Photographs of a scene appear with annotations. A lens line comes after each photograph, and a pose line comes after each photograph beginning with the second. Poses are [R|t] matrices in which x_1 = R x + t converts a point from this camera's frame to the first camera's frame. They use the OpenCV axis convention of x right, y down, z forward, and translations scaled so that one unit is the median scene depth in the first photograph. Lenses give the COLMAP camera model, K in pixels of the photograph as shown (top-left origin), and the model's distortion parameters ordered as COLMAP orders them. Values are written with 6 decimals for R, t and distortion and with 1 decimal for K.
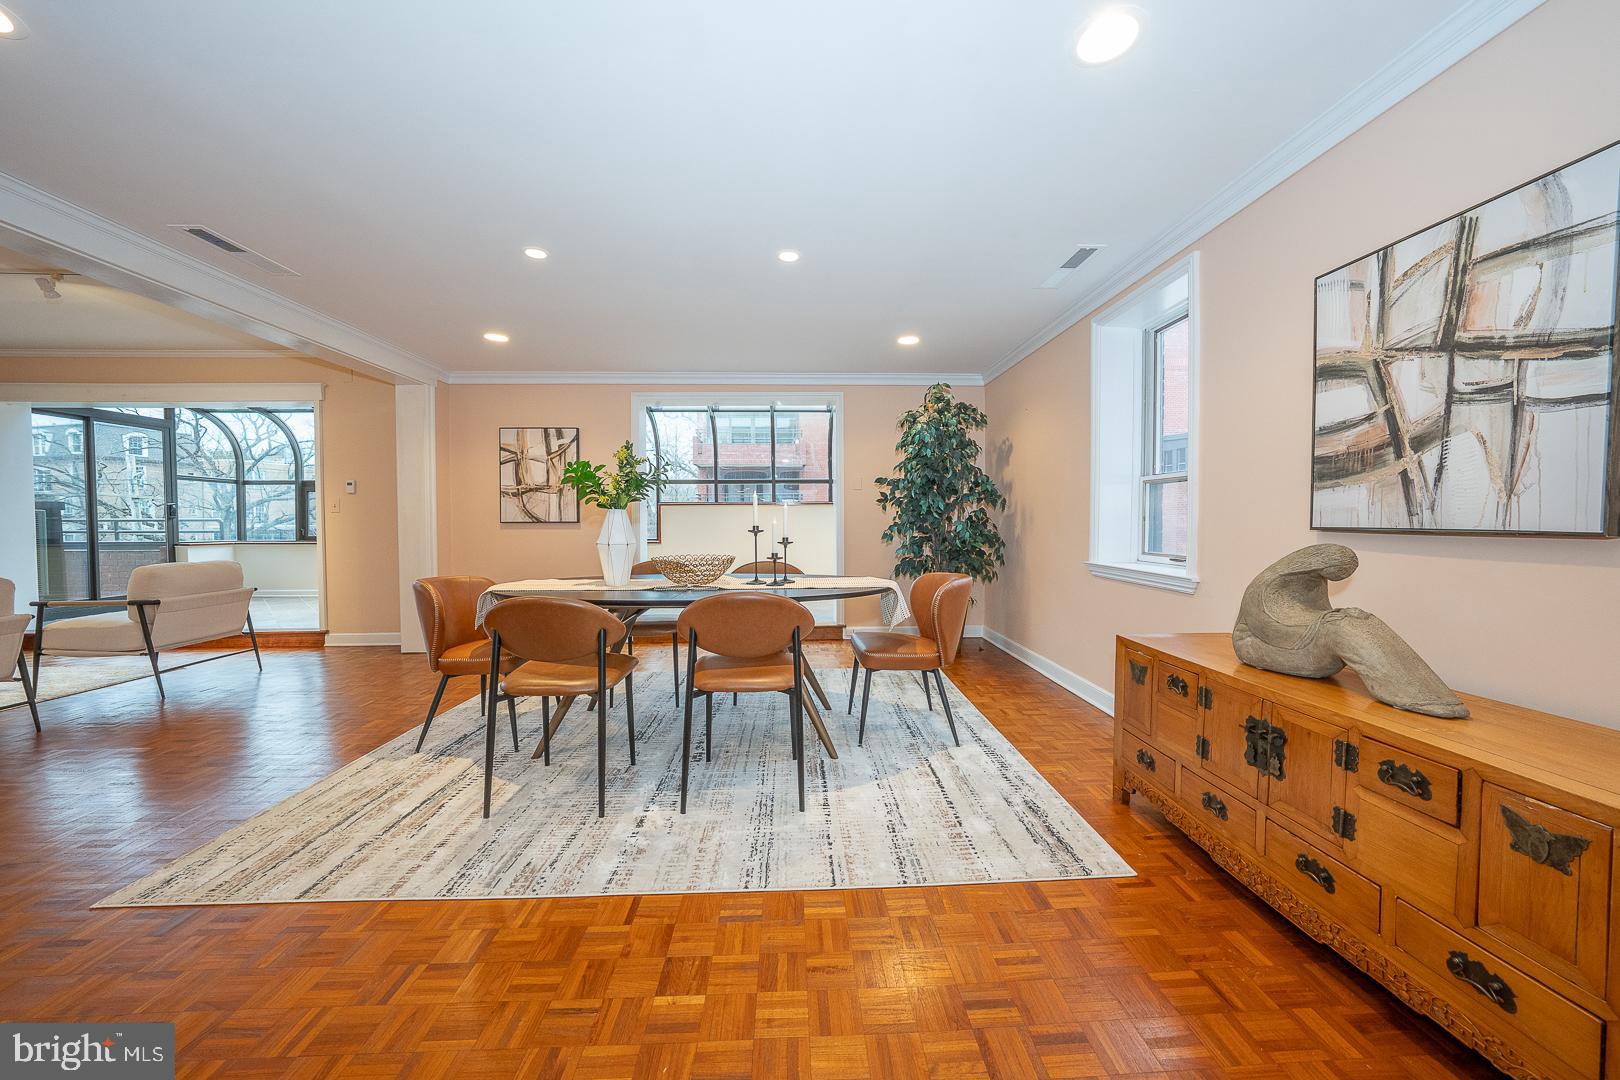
lens RADIAL K [[556.2, 0, 813.3], [0, 556.2, 536.2], [0, 0, 1]] dist [-0.030946, 0.006708]
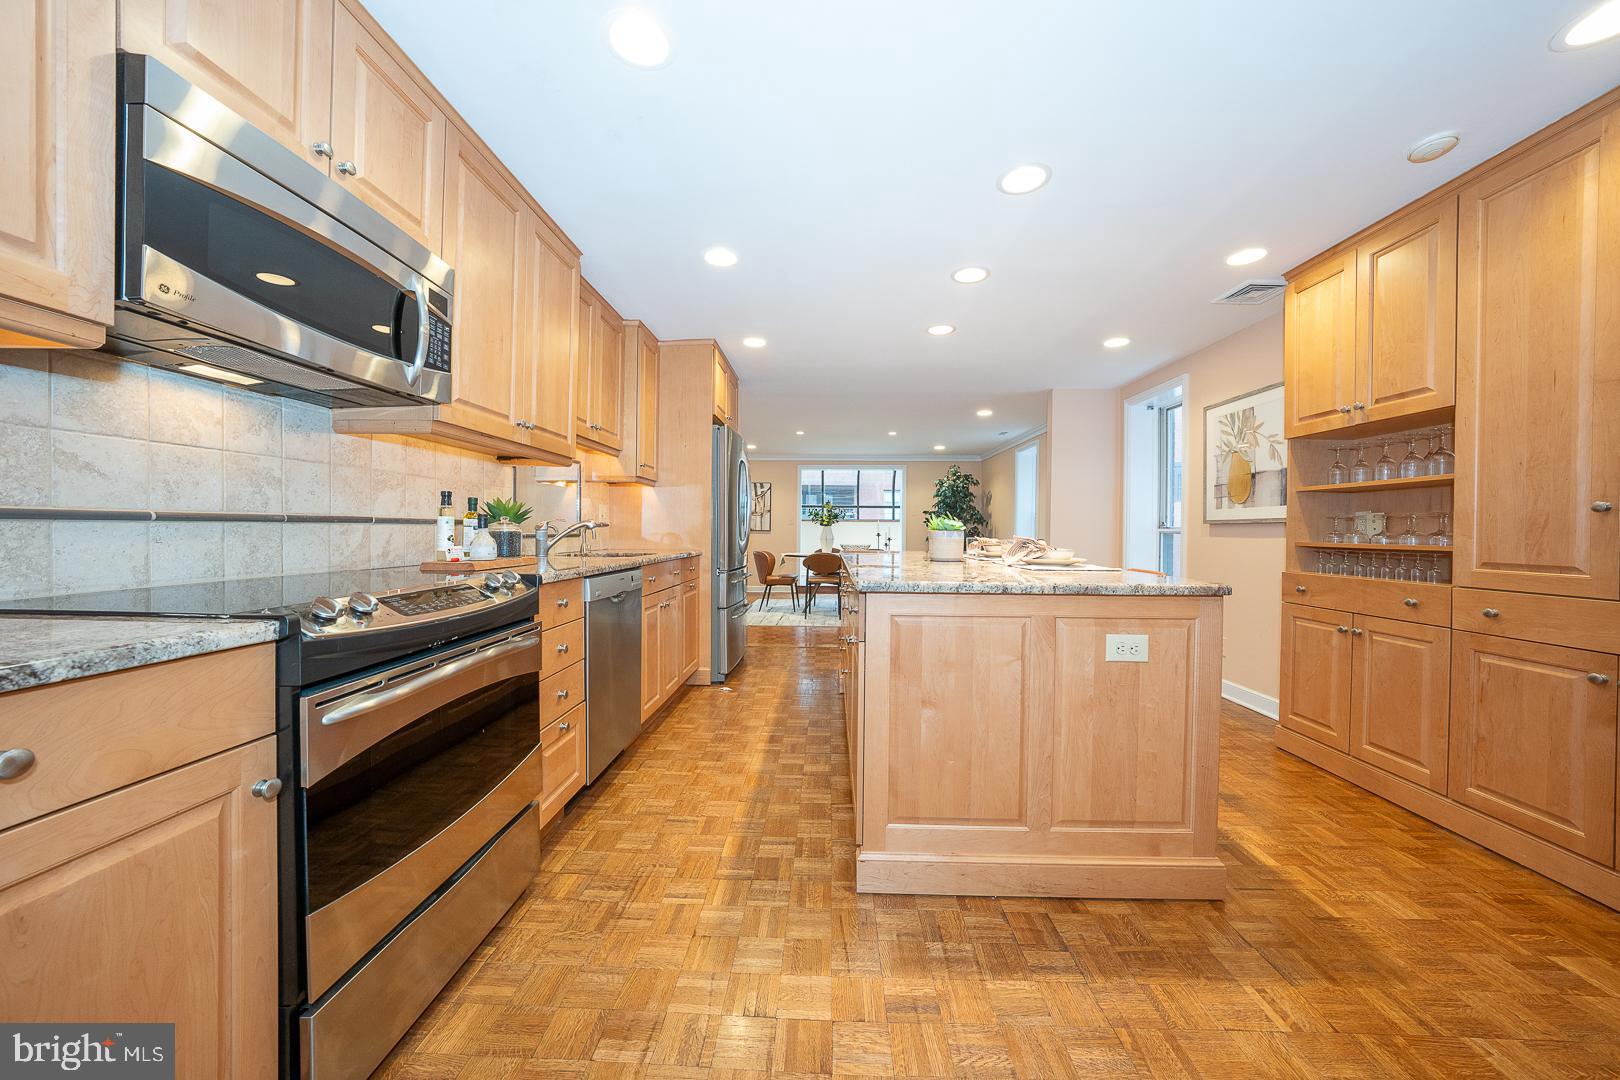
lens RADIAL K [[556.2, 0, 813.3], [0, 556.2, 536.2], [0, 0, 1]] dist [-0.030946, 0.006708]
pose [[0.997096, 0.013220, -0.074993, -0.382217], [-0.014545, 0.999747, -0.017155, 0.082142], [0.074747, 0.018196, 0.997037, -2.990237]]
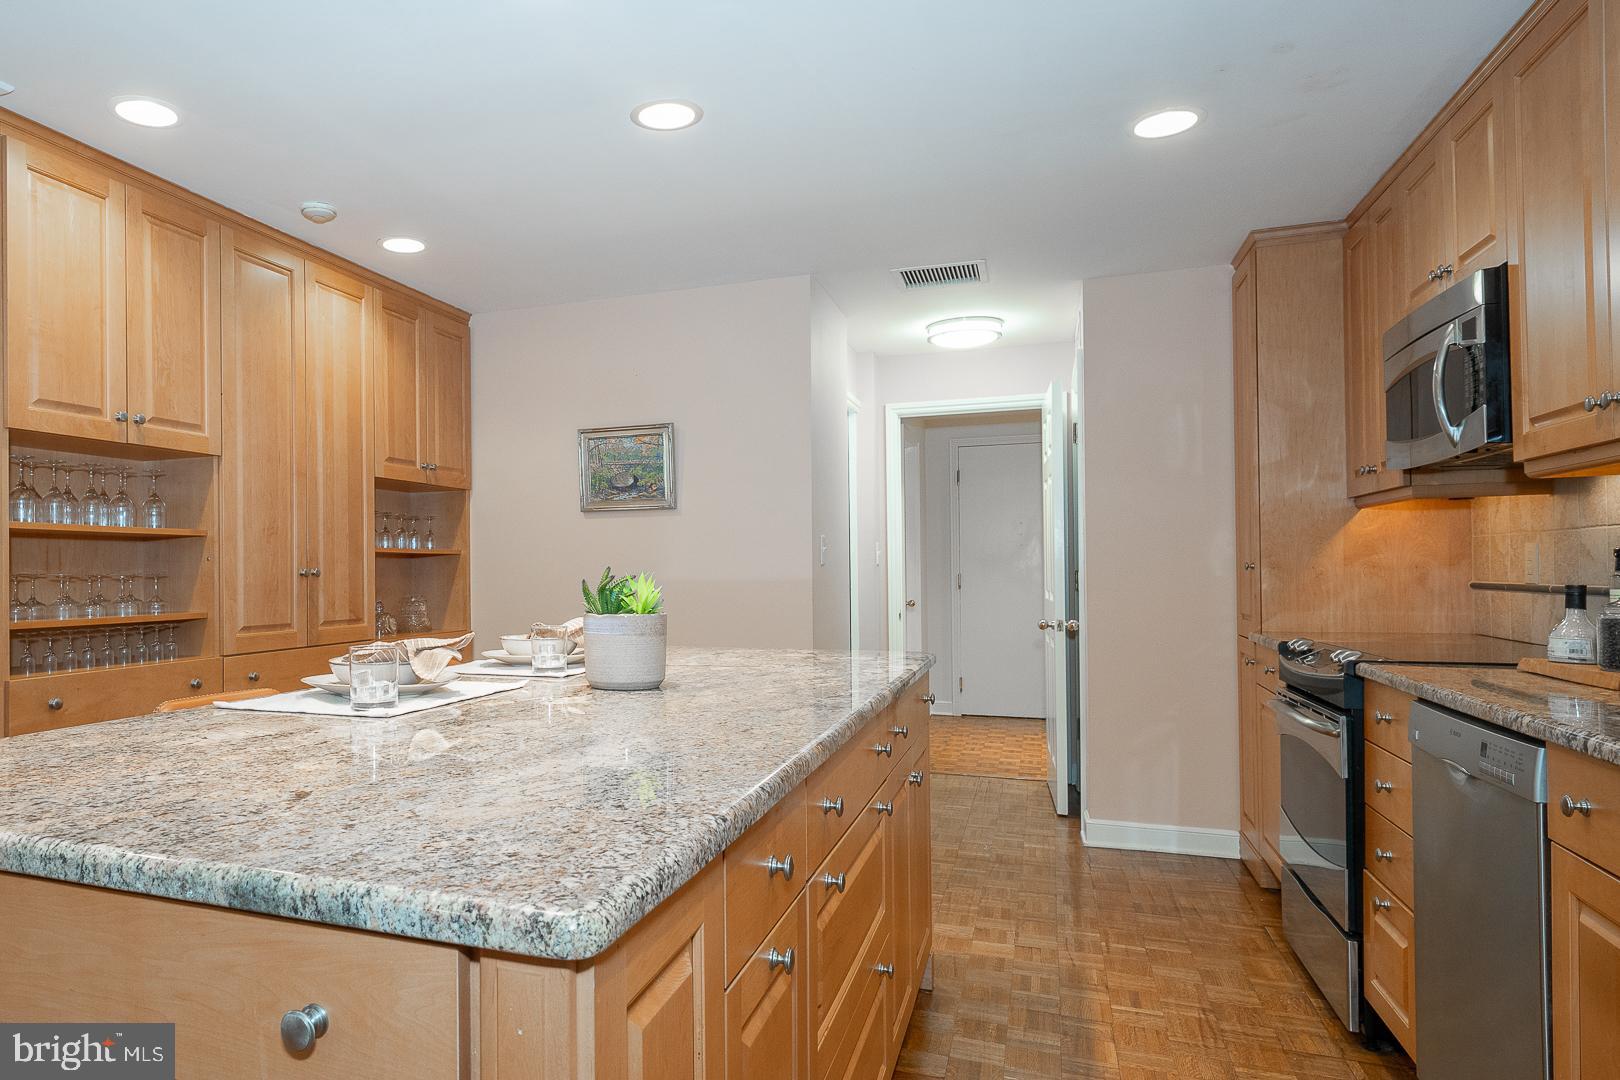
lens RADIAL K [[1040.2, 0, 582.2], [0, 1040.2, 559.4], [0, 0, 1]] dist [0.000197, 0.001582]
pose [[-0.894124, 0.015678, 0.447544, -0.645519], [0.023740, 0.999641, 0.012410, -0.054191], [-0.447189, 0.021720, -0.894176, -0.061699]]
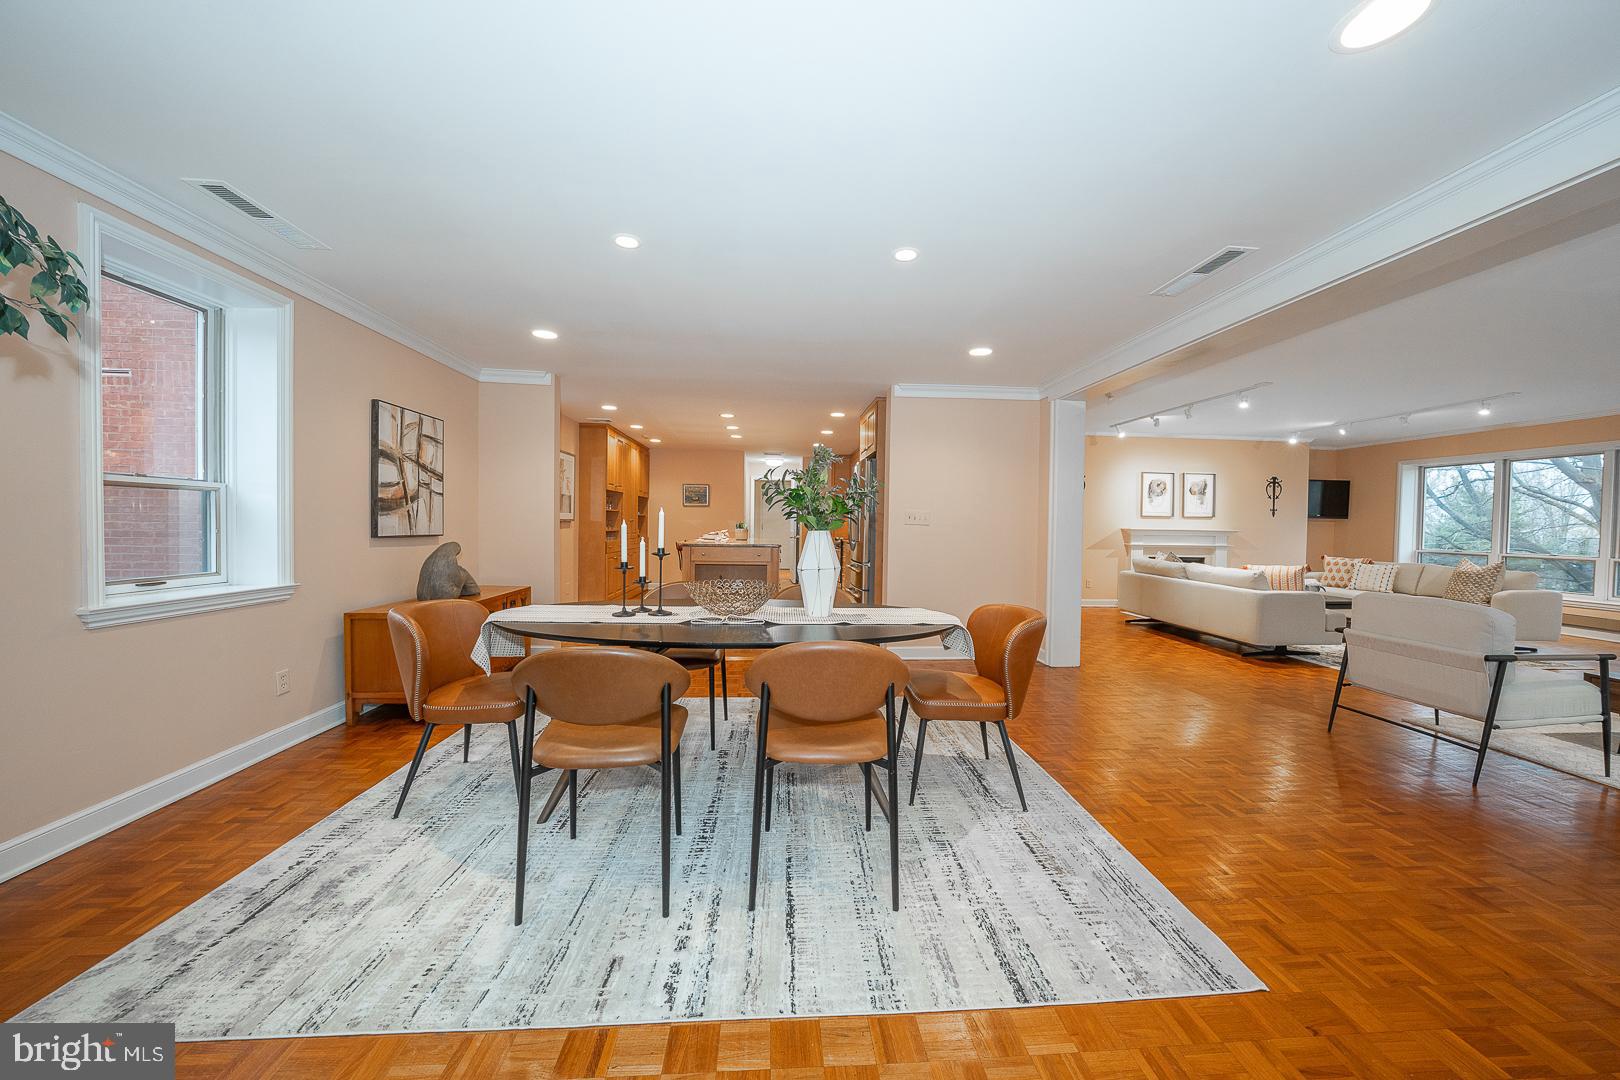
lens RADIAL K [[556.2, 0, 813.3], [0, 556.2, 536.2], [0, 0, 1]] dist [-0.030946, 0.006708]
pose [[-0.999545, -0.011831, -0.027747, -0.559257], [-0.013219, 0.998643, 0.050377, -0.147903], [0.027113, 0.050721, -0.998345, 3.308113]]
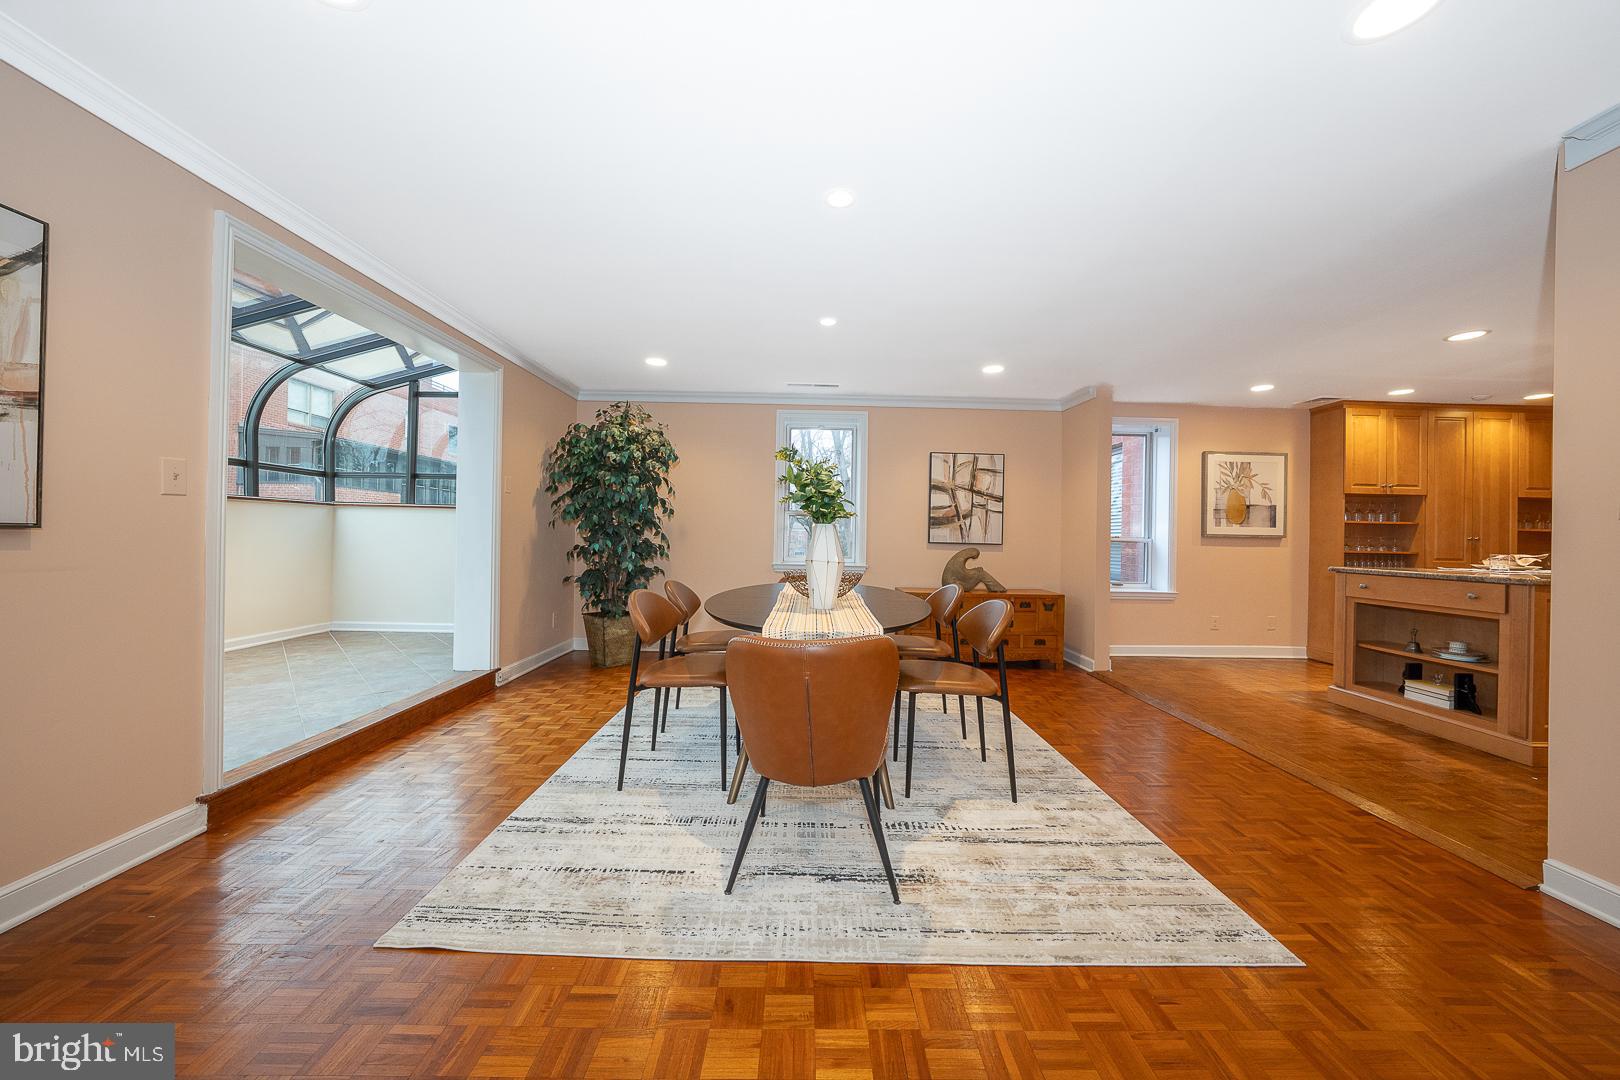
lens RADIAL K [[556.2, 0, 813.3], [0, 556.2, 536.2], [0, 0, 1]] dist [-0.030946, 0.006708]
pose [[0.036058, 0.006496, 0.999329, -2.207739], [0.009249, 0.999934, -0.006833, -0.037665], [-0.999307, 0.009489, 0.035996, 1.719118]]
